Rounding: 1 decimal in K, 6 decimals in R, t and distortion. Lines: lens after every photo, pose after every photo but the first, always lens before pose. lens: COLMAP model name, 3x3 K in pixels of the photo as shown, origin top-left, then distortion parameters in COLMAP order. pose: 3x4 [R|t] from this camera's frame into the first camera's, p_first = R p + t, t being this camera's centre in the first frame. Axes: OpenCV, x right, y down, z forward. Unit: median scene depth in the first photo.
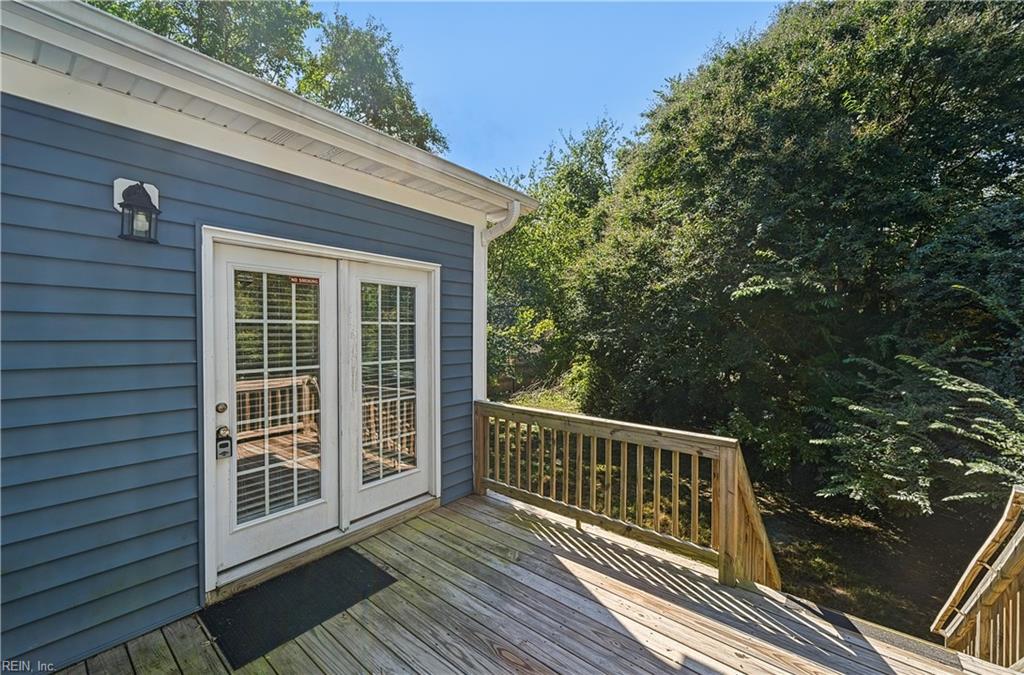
lens RADIAL K [[406.1, 0, 505.0], [0, 406.1, 339.2], [0, 0, 1]] dist [-0.001217, -0.000703]
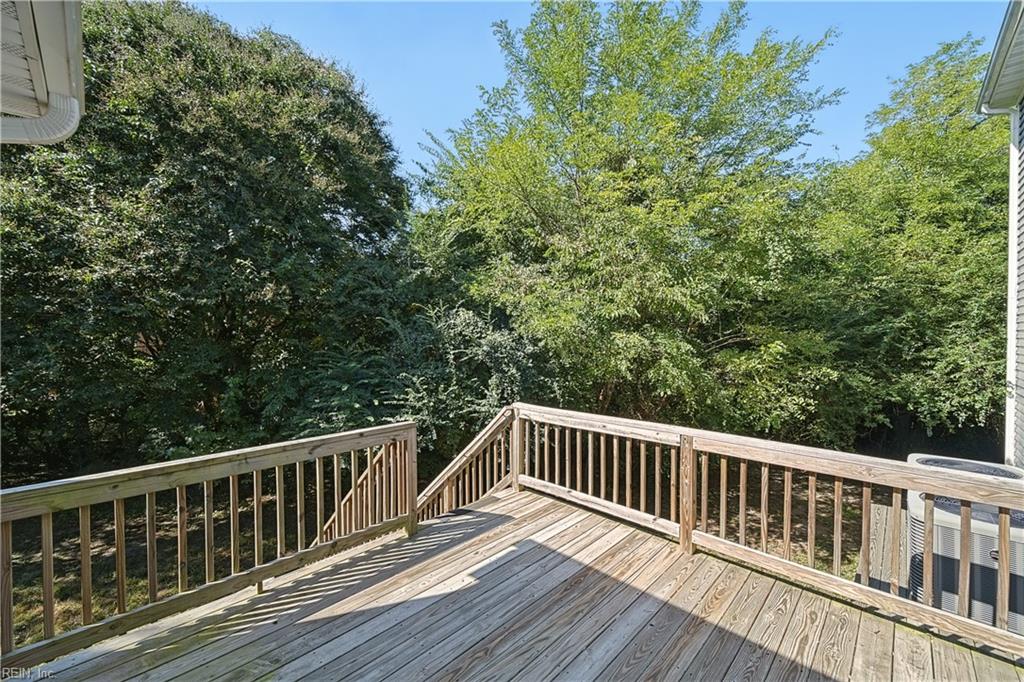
lens RADIAL K [[406.1, 0, 504.9], [0, 406.1, 341.4], [0, 0, 1]] dist [-0.001217, -0.000703]
pose [[0.071968, -0.010599, 0.997351, -0.656223], [0.021159, 0.999735, 0.009098, -0.013393], [-0.997183, 0.020449, 0.072173, 0.553698]]
